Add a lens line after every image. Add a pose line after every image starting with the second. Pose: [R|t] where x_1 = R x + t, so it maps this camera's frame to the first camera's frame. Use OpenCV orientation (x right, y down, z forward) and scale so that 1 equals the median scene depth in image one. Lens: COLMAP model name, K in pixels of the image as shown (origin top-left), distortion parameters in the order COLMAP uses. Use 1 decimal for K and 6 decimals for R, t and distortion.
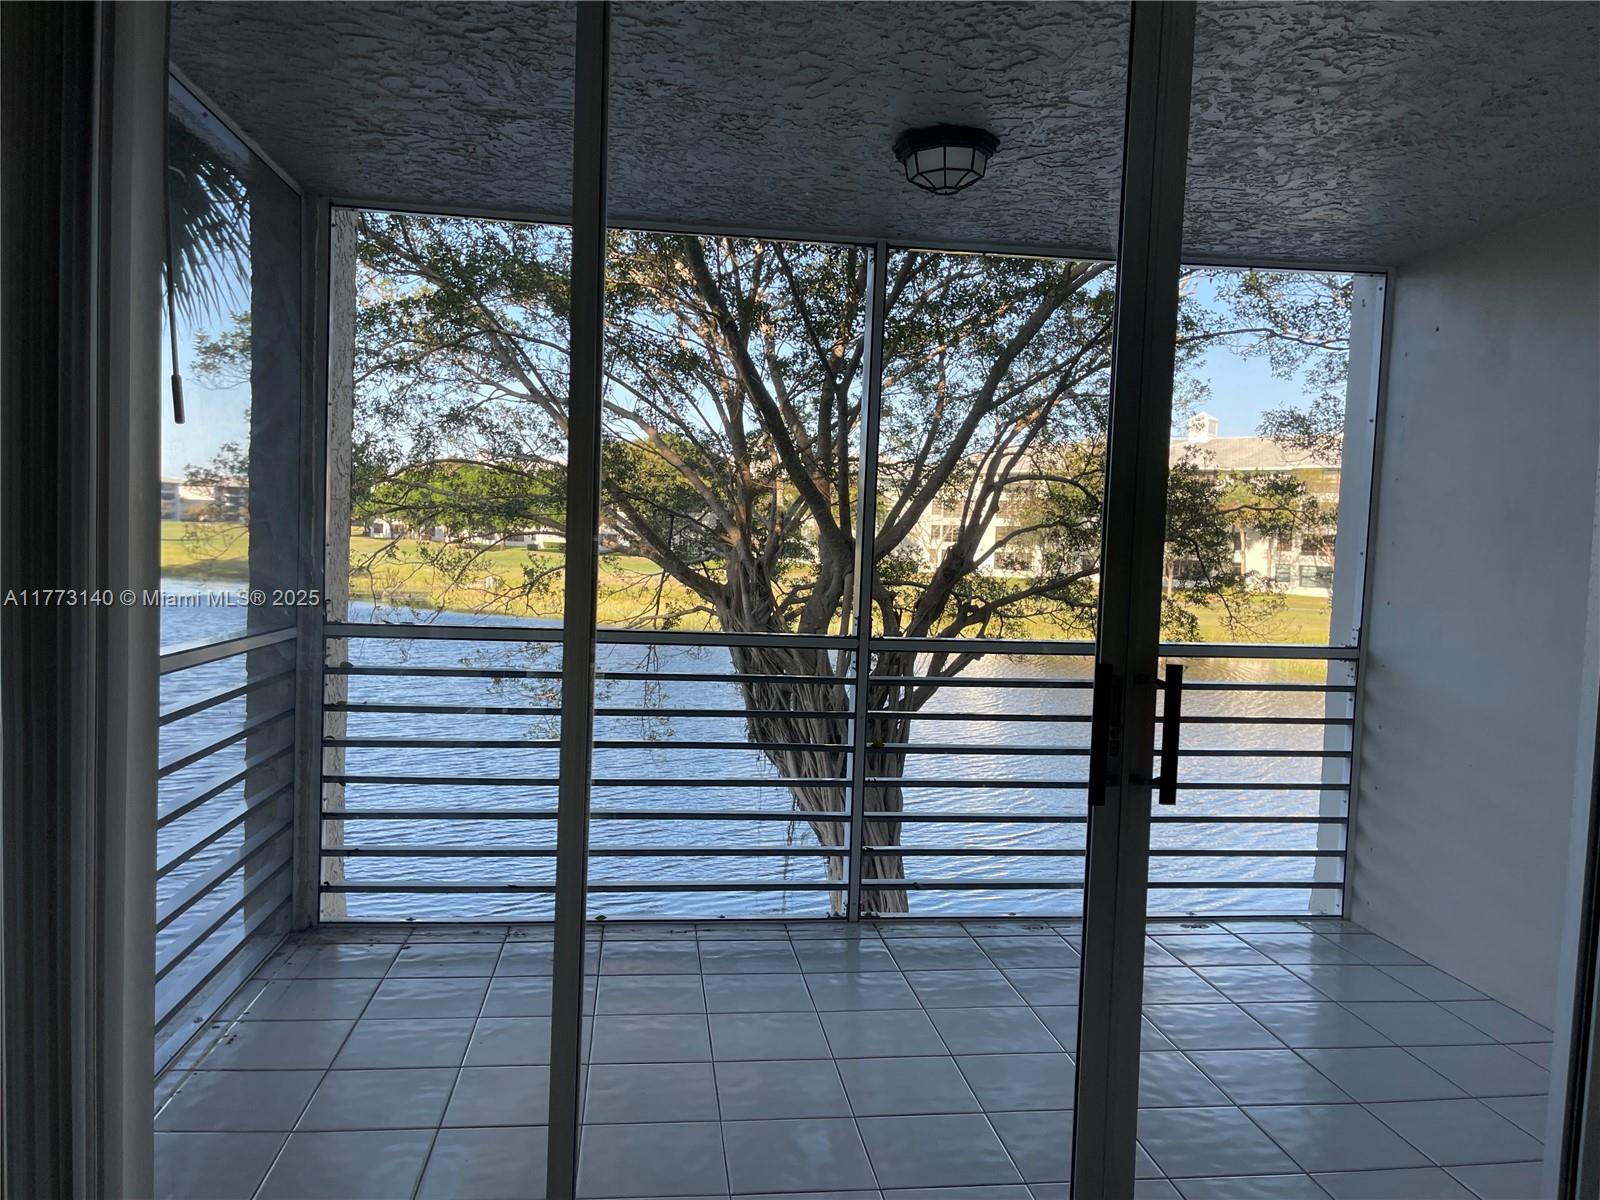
lens RADIAL K [[1185.6, 0, 800.0], [0, 1185.6, 600.0], [0, 0, 1]] dist [0.094939, -0.113079]
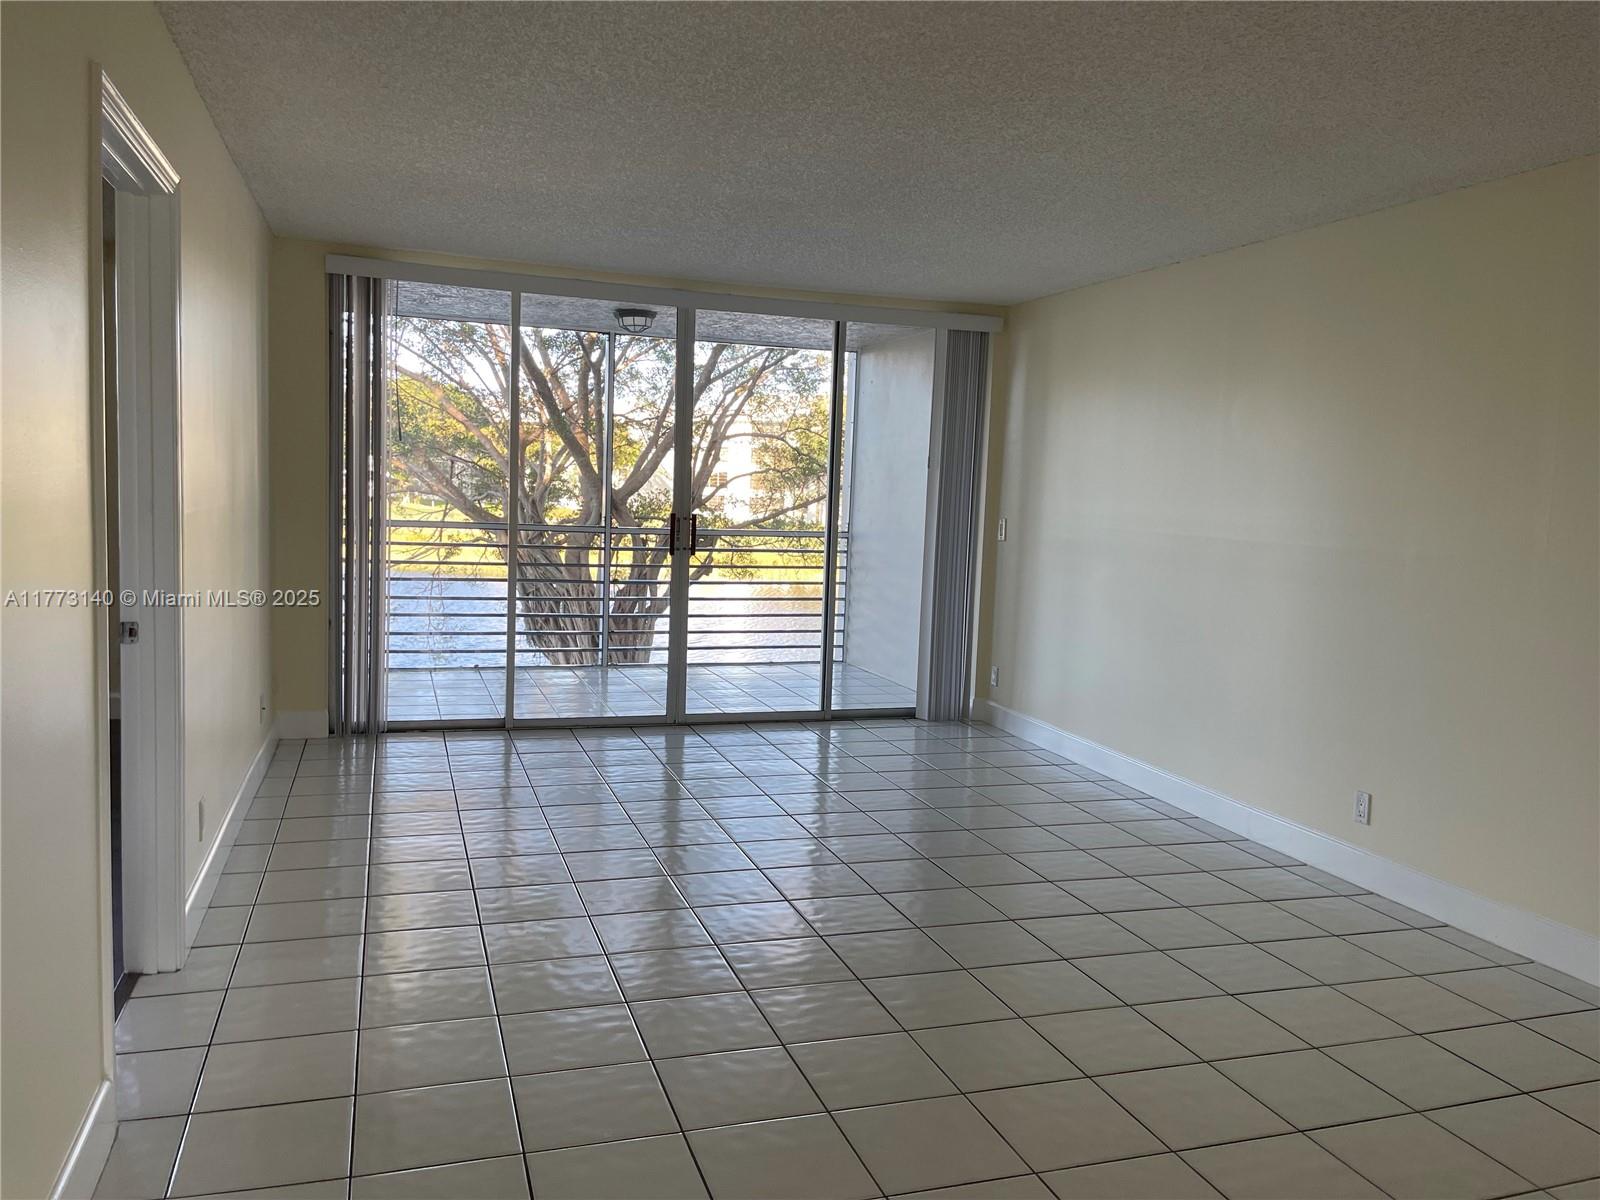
lens RADIAL K [[1185.6, 0, 800.0], [0, 1185.6, 600.0], [0, 0, 1]] dist [0.094939, -0.113079]
pose [[0.980205, -0.017676, 0.197196, -0.007327], [0.008660, 0.998881, 0.046494, 0.017853], [-0.197798, -0.043866, 0.979261, -0.284669]]
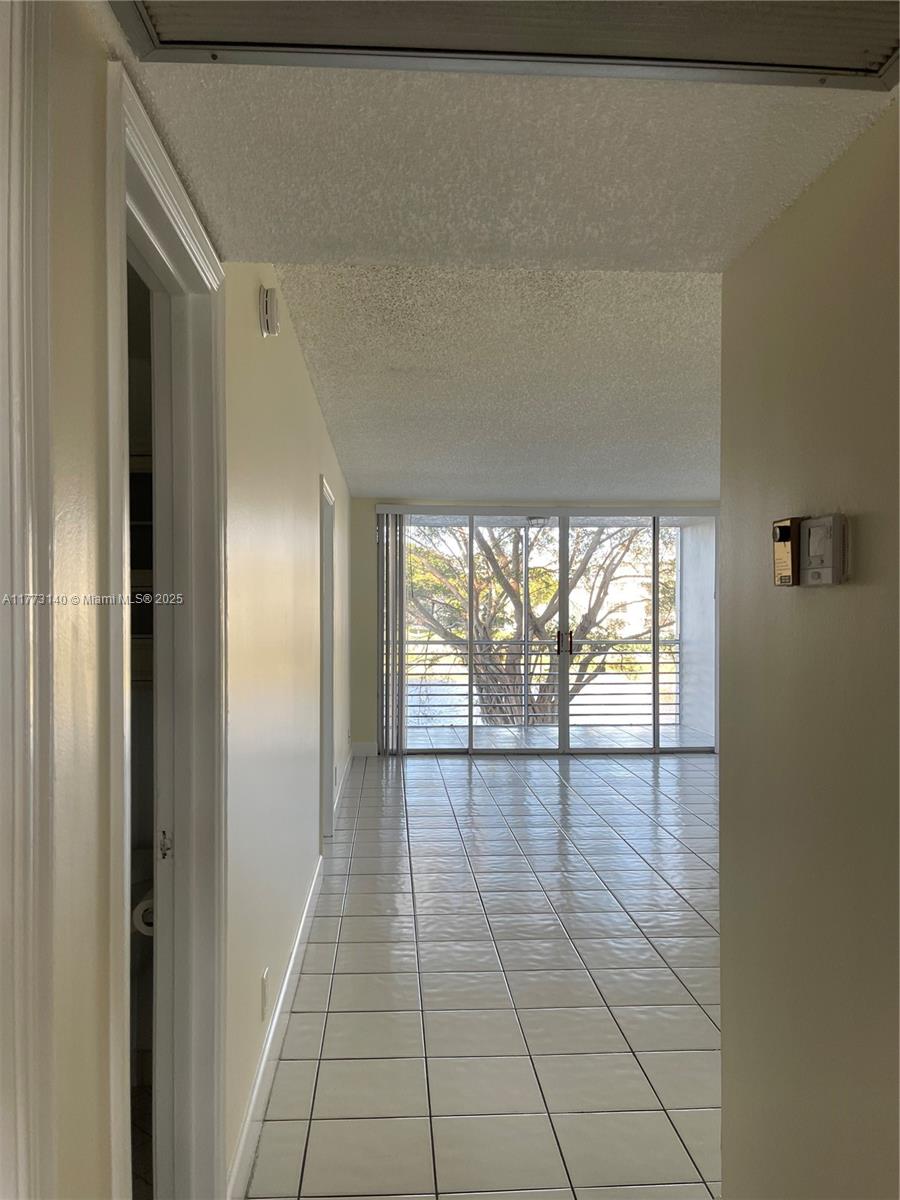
lens RADIAL K [[889.2, 0, 450.0], [0, 889.2, 600.0], [0, 0, 1]] dist [0.094939, -0.113079]
pose [[0.997567, -0.036439, -0.059430, -0.002087], [0.032286, 0.997065, -0.069417, 0.023127], [0.061785, 0.067329, 0.995816, -0.411889]]
